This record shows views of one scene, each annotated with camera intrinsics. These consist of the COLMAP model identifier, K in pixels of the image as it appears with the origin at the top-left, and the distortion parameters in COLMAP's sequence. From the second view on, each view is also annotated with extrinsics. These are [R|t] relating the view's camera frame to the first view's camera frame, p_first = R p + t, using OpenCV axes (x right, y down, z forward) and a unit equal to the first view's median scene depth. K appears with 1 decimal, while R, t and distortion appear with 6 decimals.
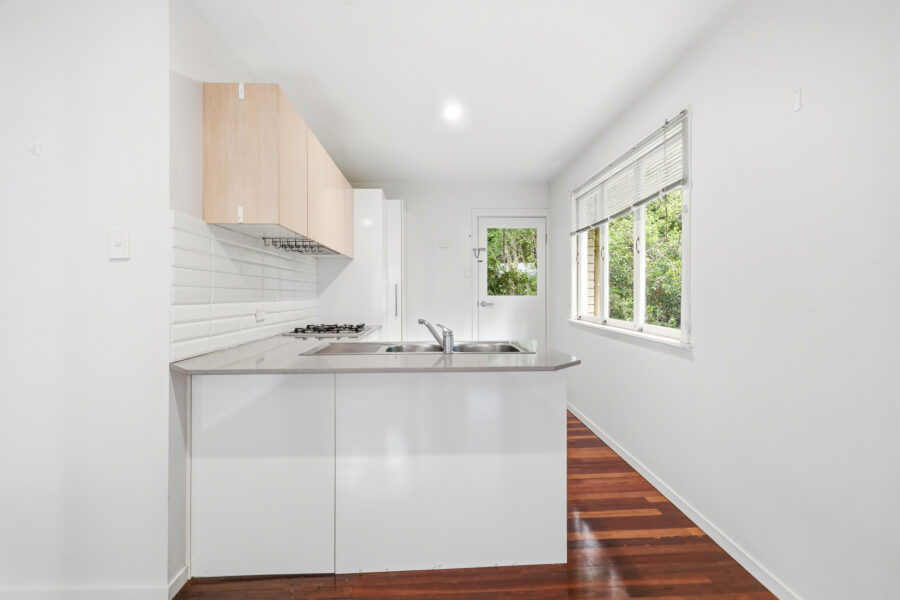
lens RADIAL K [[415.4, 0, 453.5], [0, 415.4, 295.3], [0, 0, 1]] dist [0.005976, 0.000847]
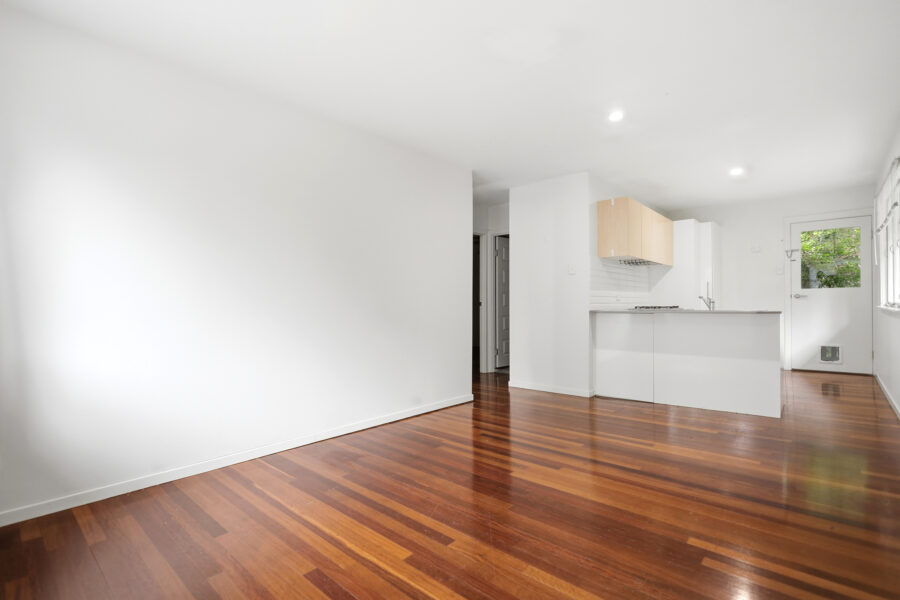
lens RADIAL K [[415.4, 0, 452.7], [0, 415.4, 300.4], [0, 0, 1]] dist [0.005976, 0.000847]
pose [[0.718135, -0.006656, -0.695872, 0.334987], [0.003866, 0.999977, -0.005576, 0.060486], [0.695893, 0.001314, 0.718144, -0.923658]]
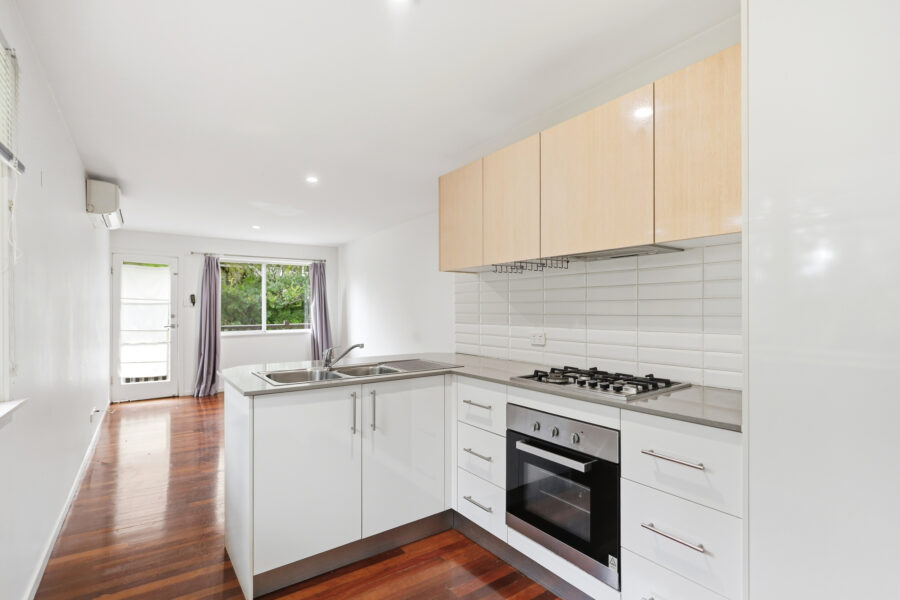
lens RADIAL K [[450.5, 0, 450.4], [0, 450.5, 305.0], [0, 0, 1]] dist [-0.000836, -0.000166]
pose [[-0.848155, -0.001551, -0.529745, 0.261182], [0.004981, 0.999928, -0.010902, -0.022154], [0.529724, -0.011885, -0.848087, 1.597109]]
